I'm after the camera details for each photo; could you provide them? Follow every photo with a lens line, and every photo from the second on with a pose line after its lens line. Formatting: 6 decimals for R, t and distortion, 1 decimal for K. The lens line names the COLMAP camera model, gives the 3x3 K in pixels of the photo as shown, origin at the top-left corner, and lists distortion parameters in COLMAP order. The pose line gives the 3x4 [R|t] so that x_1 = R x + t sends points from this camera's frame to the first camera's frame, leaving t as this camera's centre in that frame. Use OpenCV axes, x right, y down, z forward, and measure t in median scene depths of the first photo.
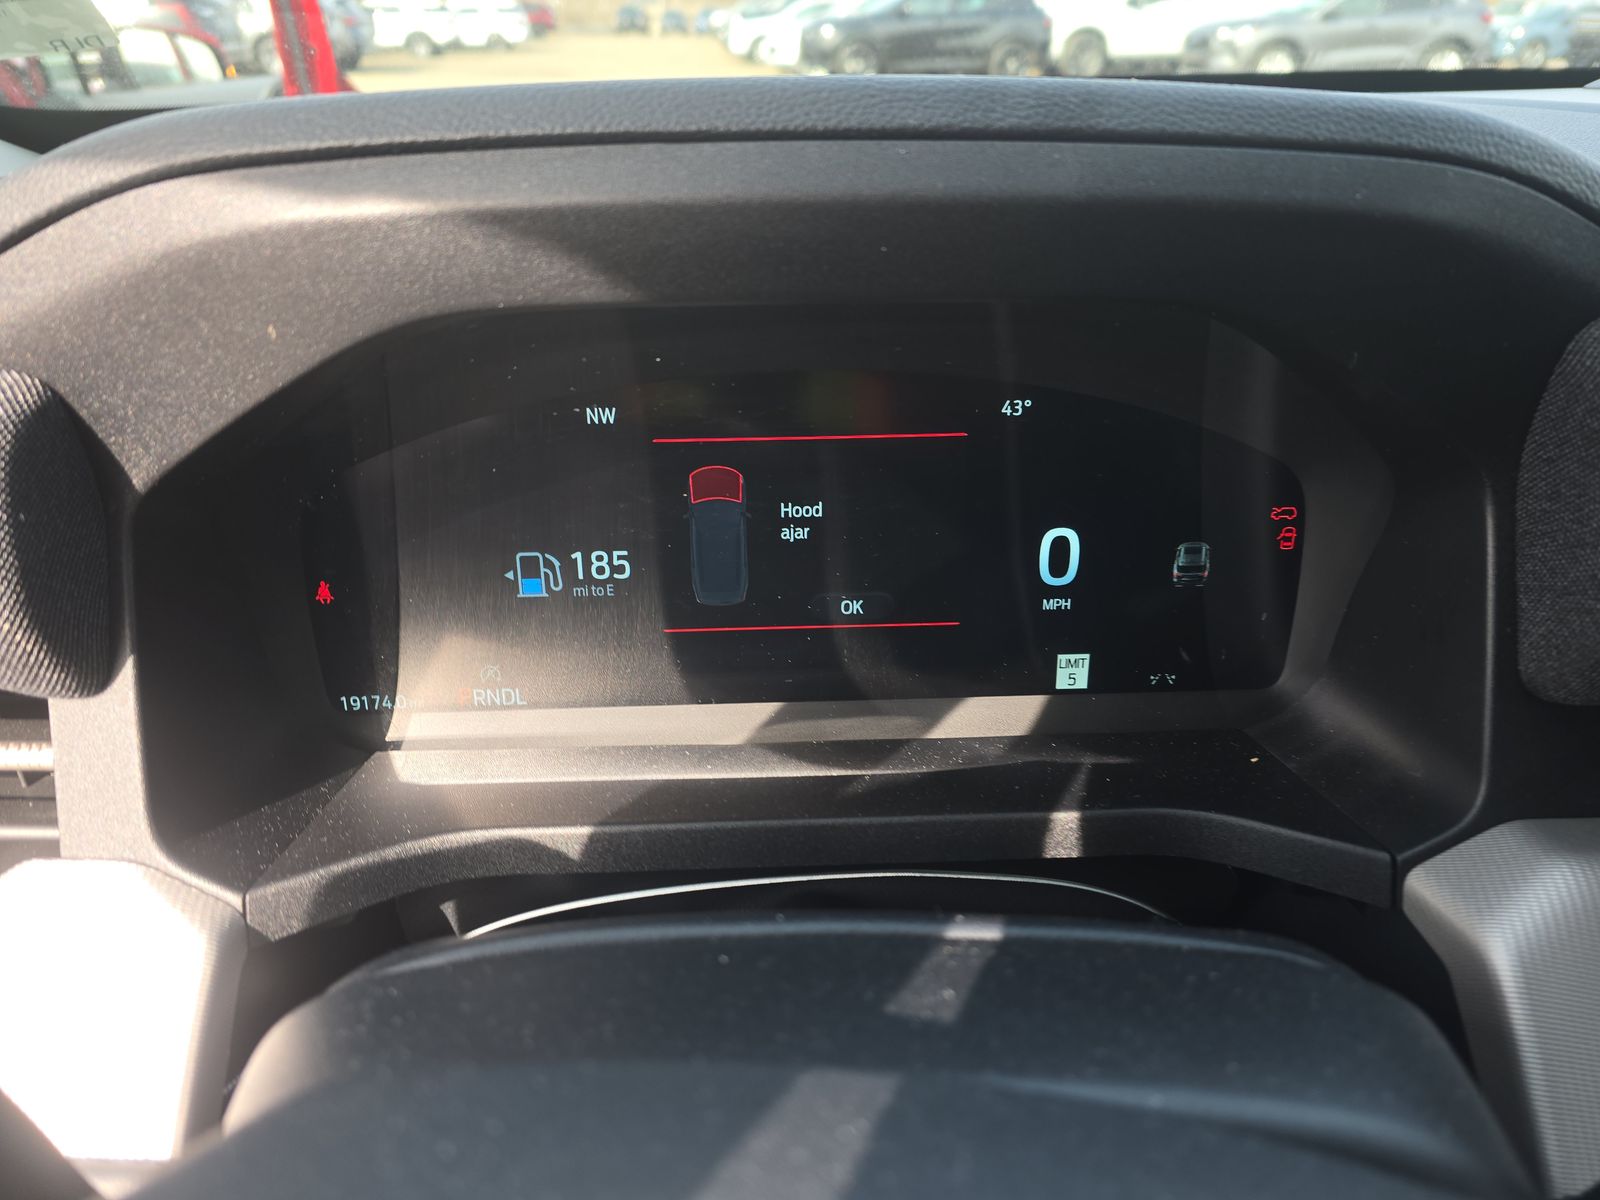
lens RADIAL K [[1098.4, 0, 803.7], [0, 1098.4, 594.5], [0, 0, 1]] dist [0.001291, -0.009788]
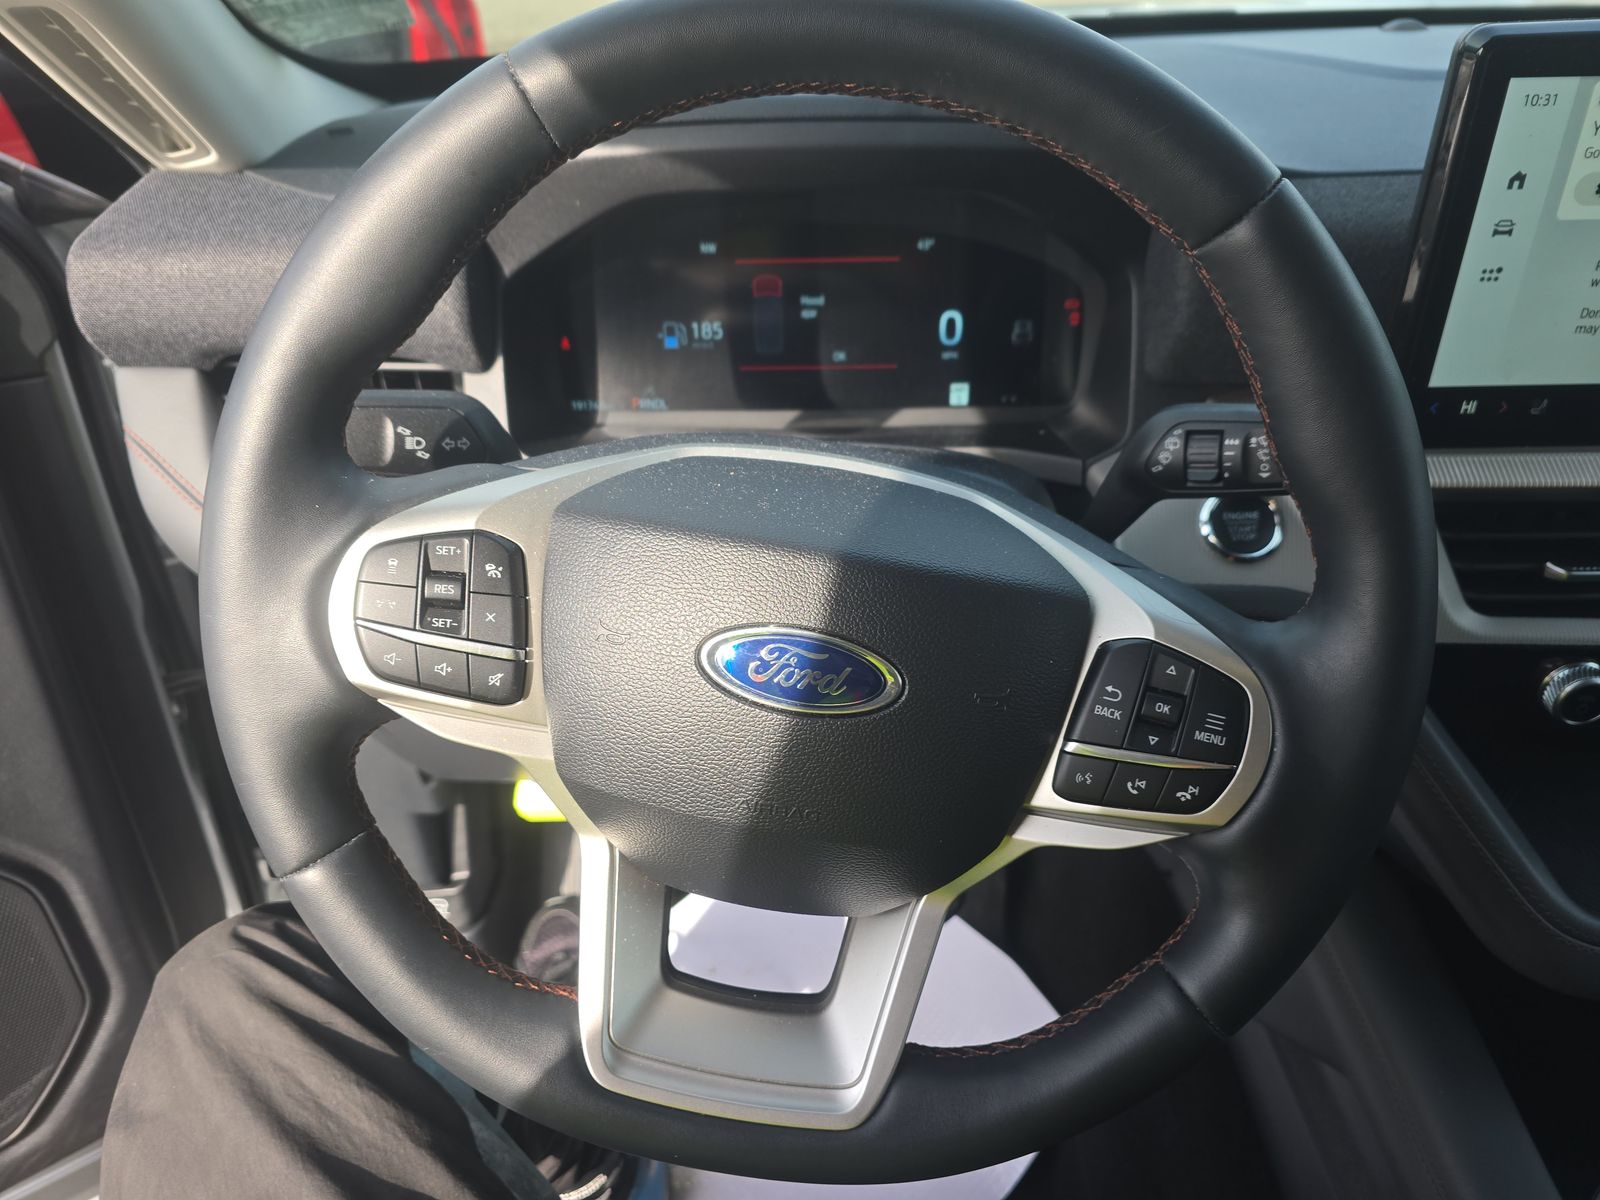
lens RADIAL K [[1098.4, 0, 800.6], [0, 1098.4, 606.5], [0, 0, 1]] dist [0.001291, -0.009788]
pose [[0.997864, 0.021577, -0.061661, 0.103125], [-0.014454, 0.993409, 0.113712, 0.225786], [0.063708, -0.112578, 0.991598, -0.916257]]
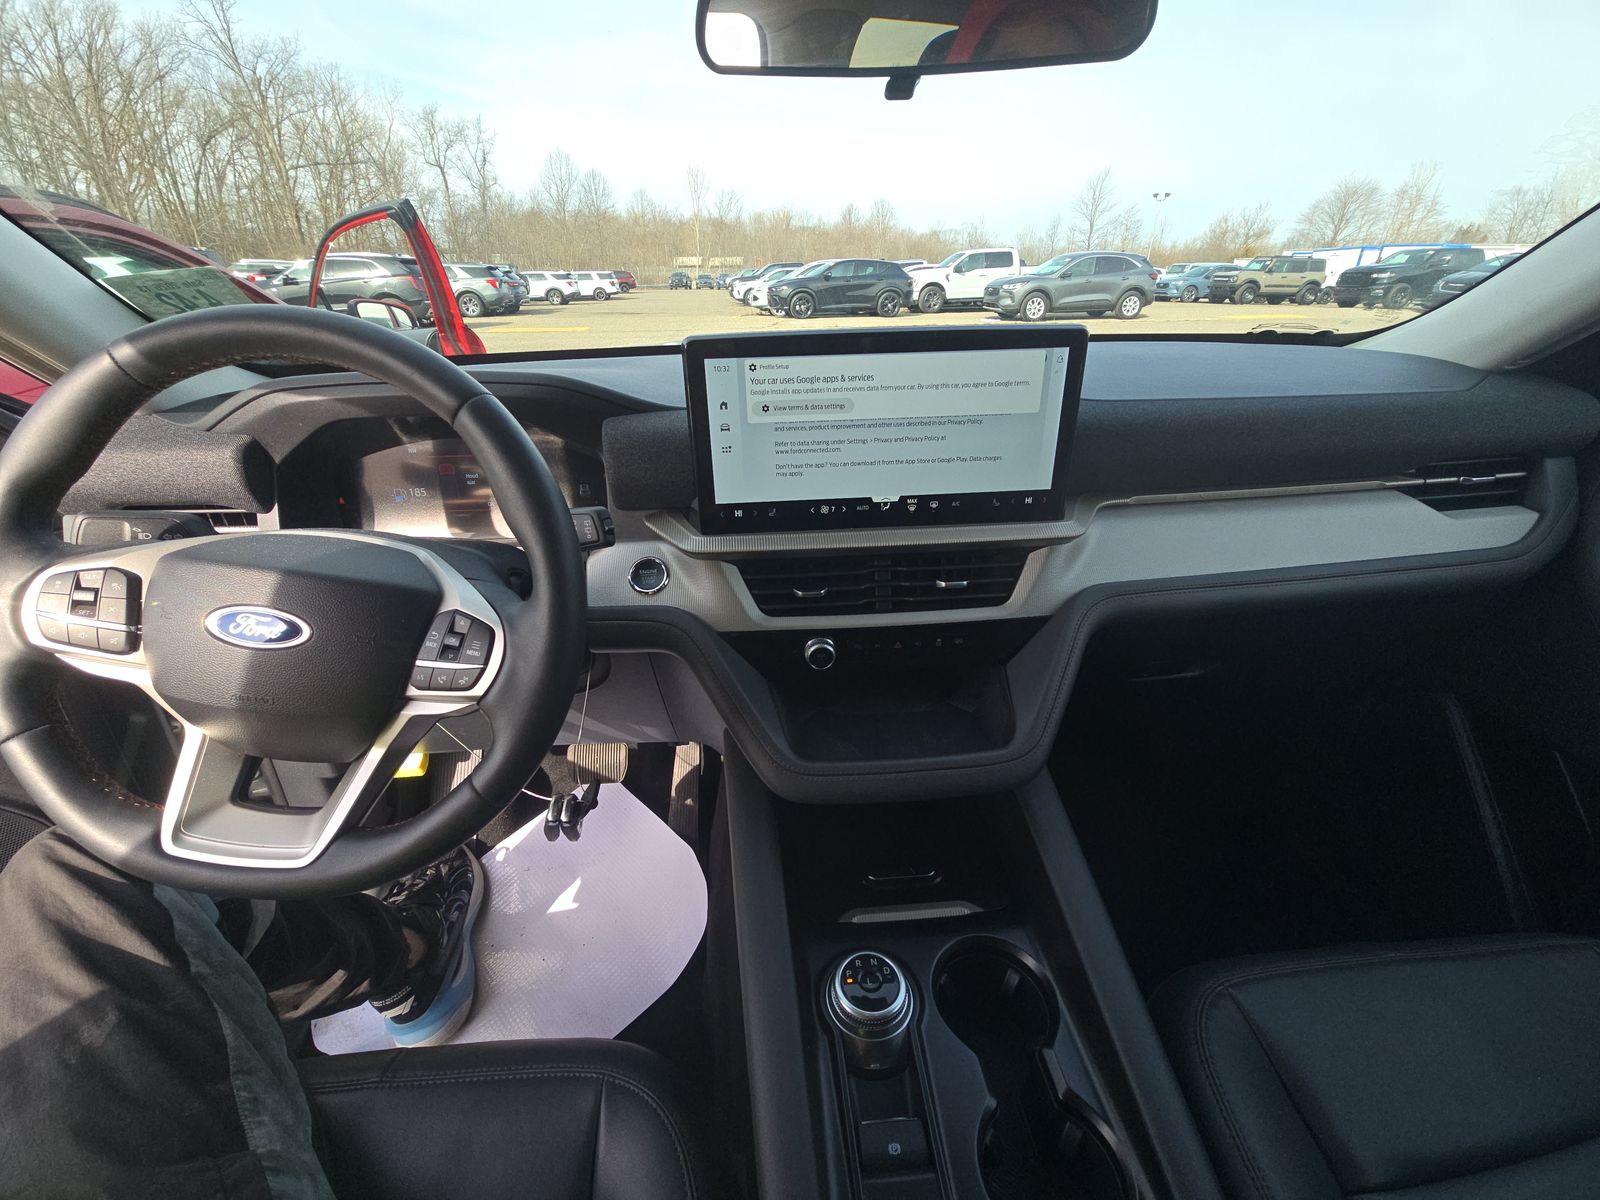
lens RADIAL K [[638.4, 0, 806.2], [0, 638.4, 606.3], [0, 0, 1]] dist [-0.002072, -0.000666]
pose [[0.999534, -0.019956, 0.023085, 1.036983], [0.020114, 0.999776, -0.006614, 0.387406], [-0.022948, 0.007075, 0.999712, -1.142772]]
